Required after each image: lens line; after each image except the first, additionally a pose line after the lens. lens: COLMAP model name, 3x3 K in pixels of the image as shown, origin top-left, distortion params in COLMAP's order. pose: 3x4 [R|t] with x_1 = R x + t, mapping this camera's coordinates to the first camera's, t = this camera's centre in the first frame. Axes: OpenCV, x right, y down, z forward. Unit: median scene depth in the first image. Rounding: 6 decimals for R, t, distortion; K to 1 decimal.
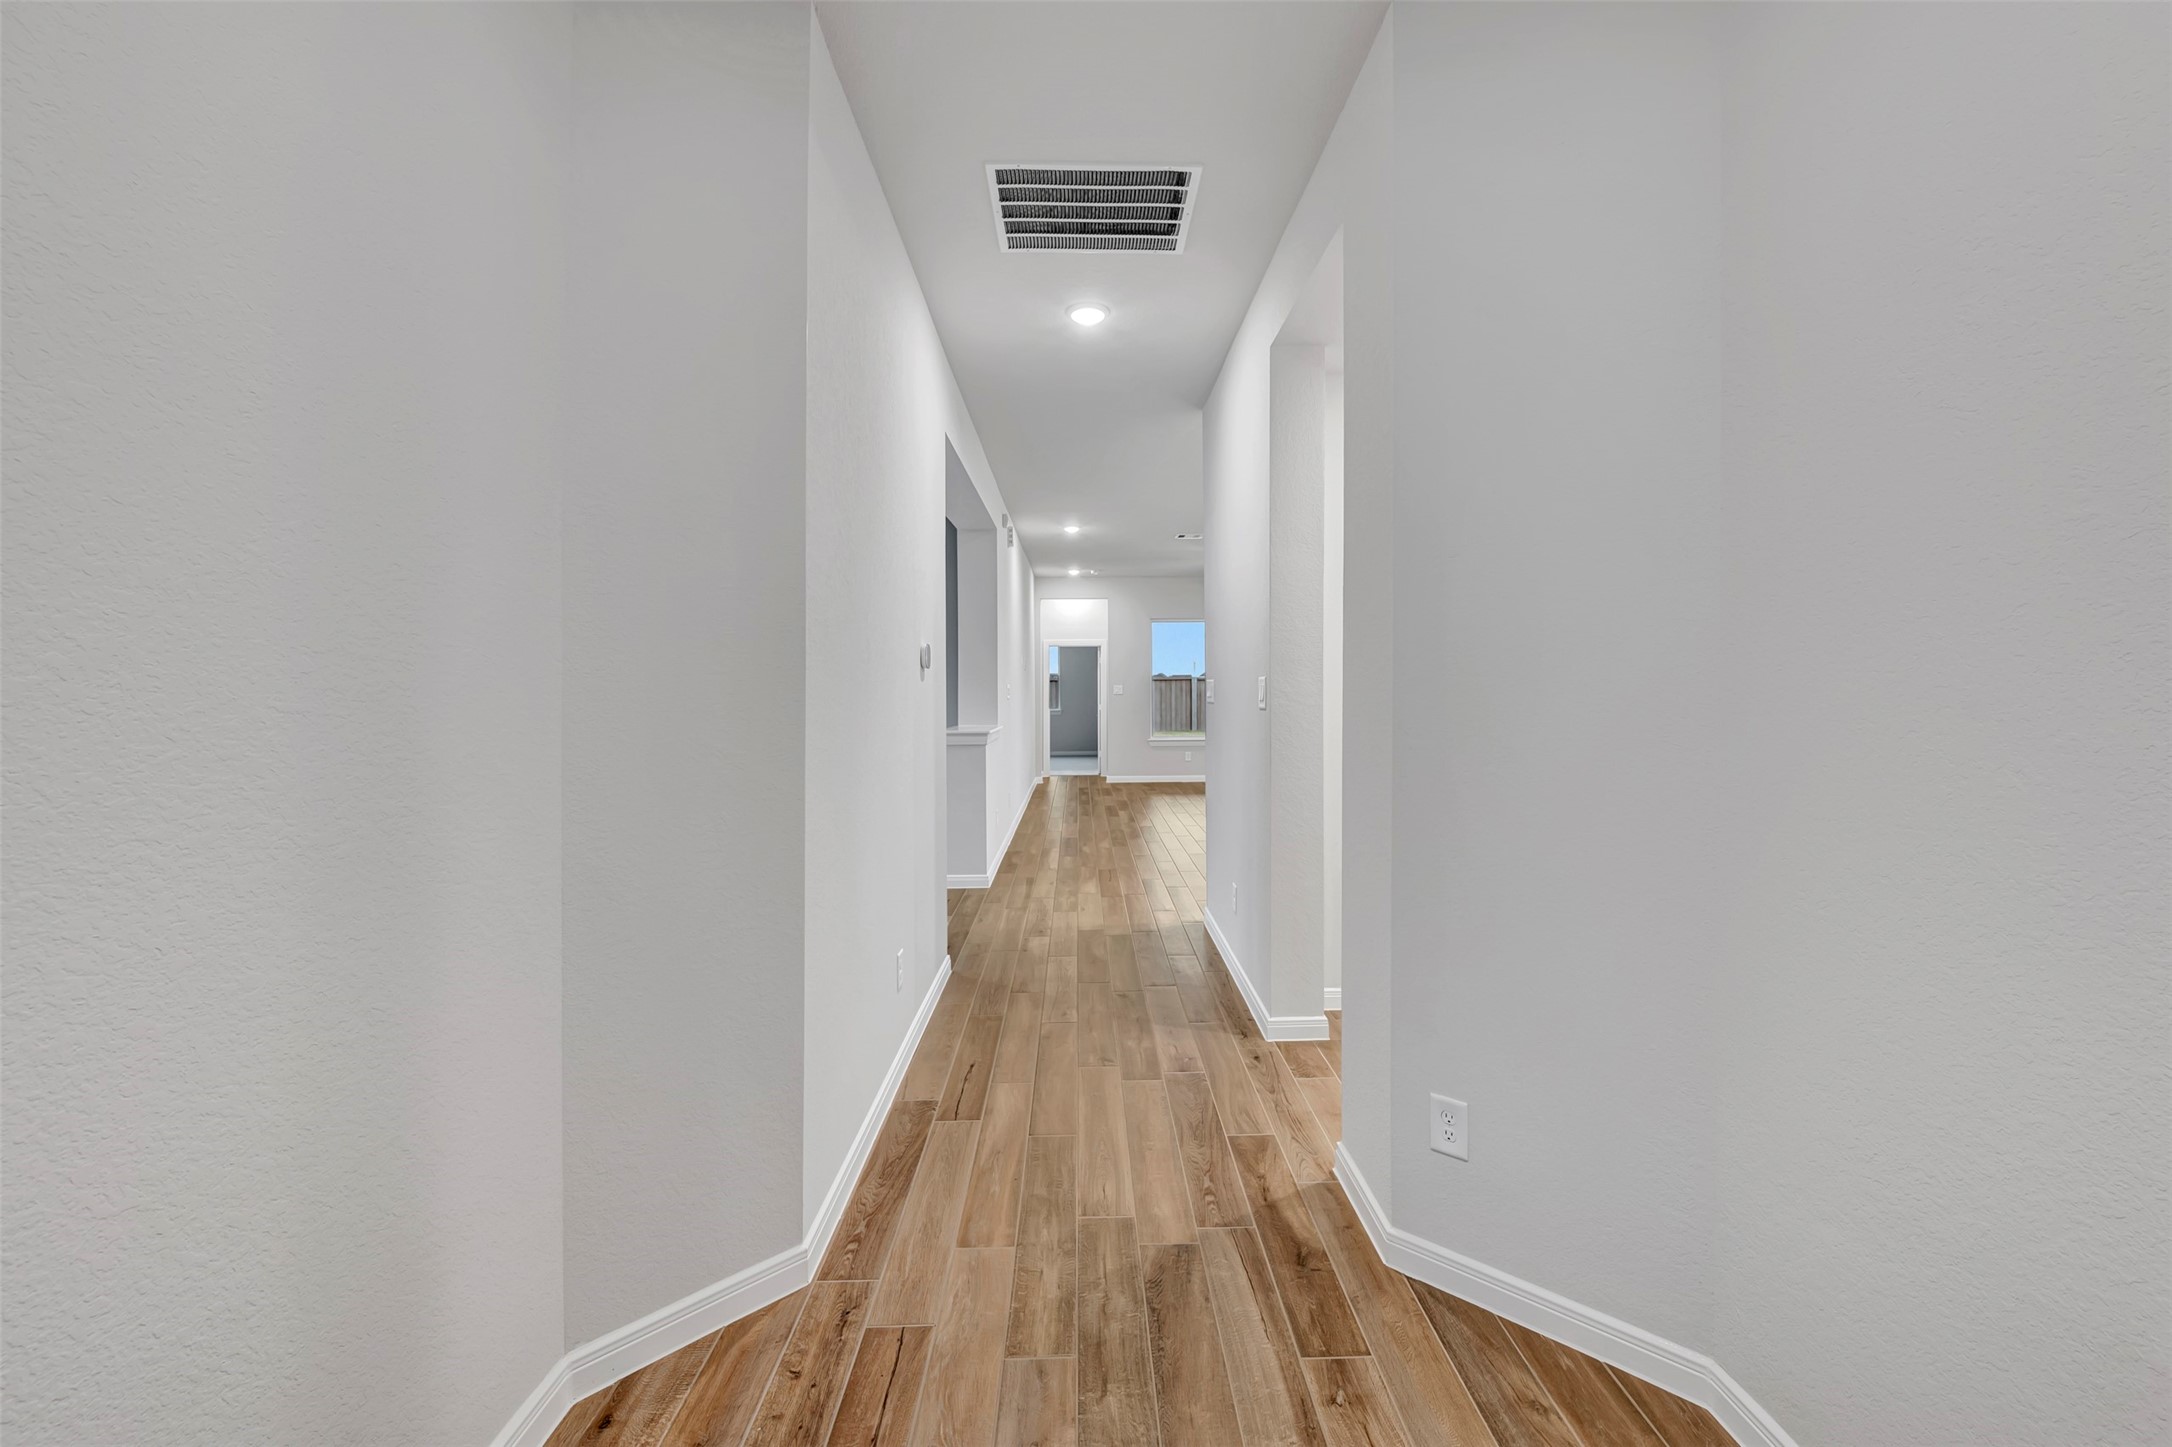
lens RADIAL K [[865.5, 0, 1093.6], [0, 865.5, 688.8], [0, 0, 1]] dist [0.000938, -0.000305]
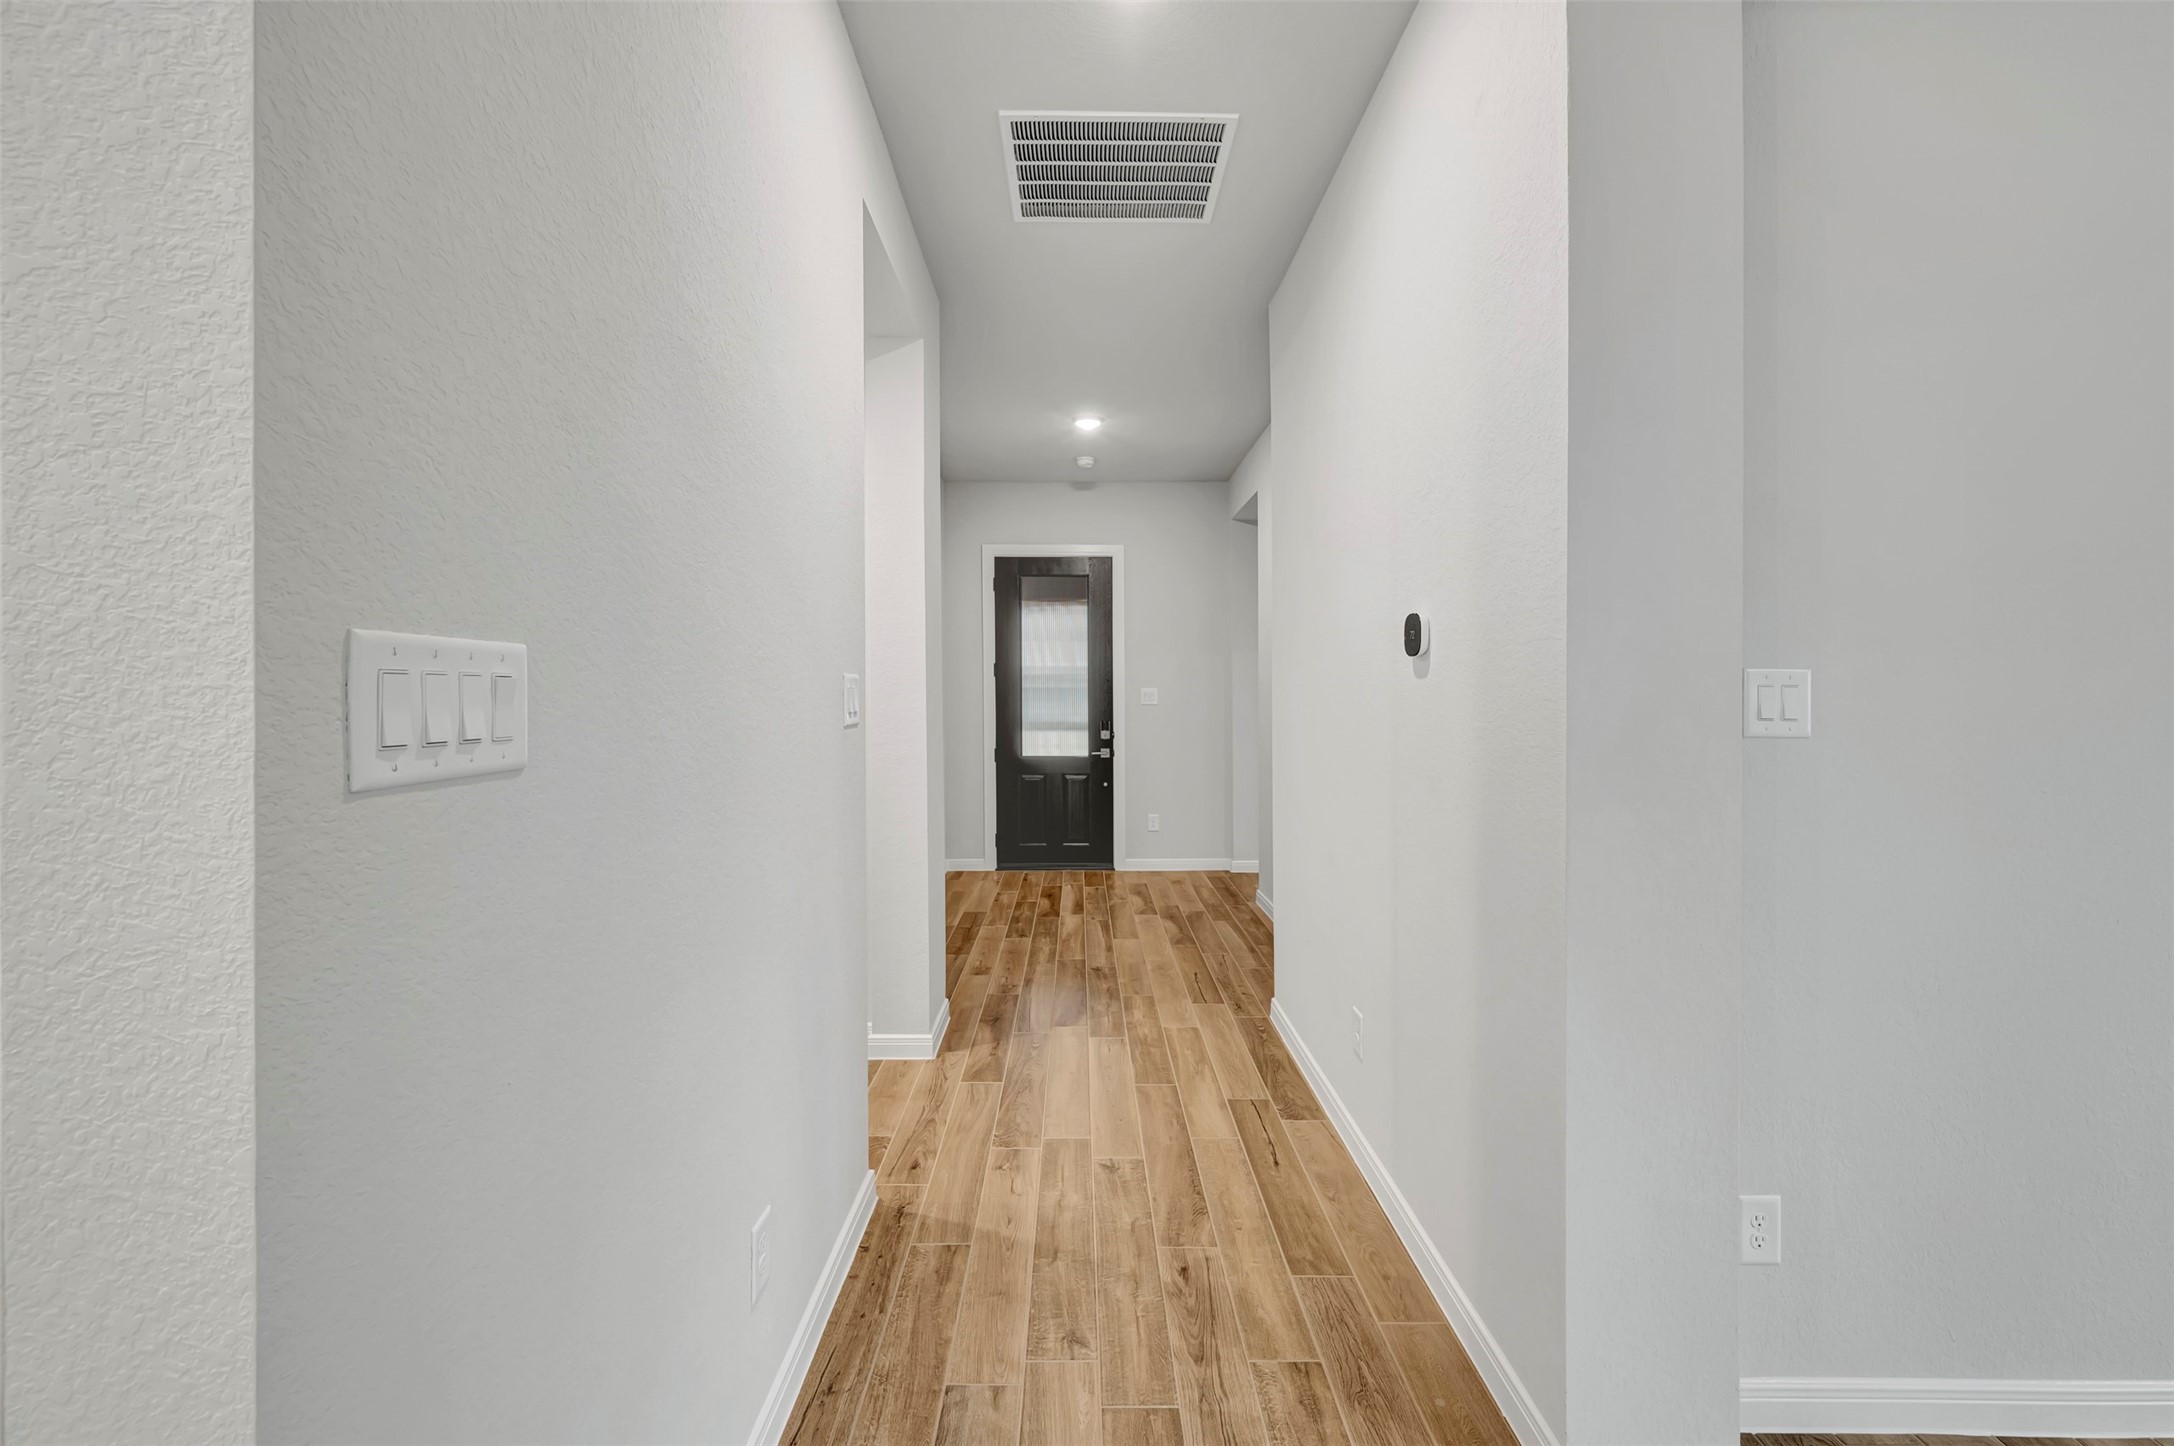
lens RADIAL K [[866.3, 0, 1094.6], [0, 866.3, 688.3], [0, 0, 1]] dist [0.000938, -0.000305]
pose [[-0.999997, 0.002124, -0.001184, 0.033843], [0.002133, 0.999972, -0.007220, 0.004777], [0.001168, -0.007222, -0.999973, 2.238831]]
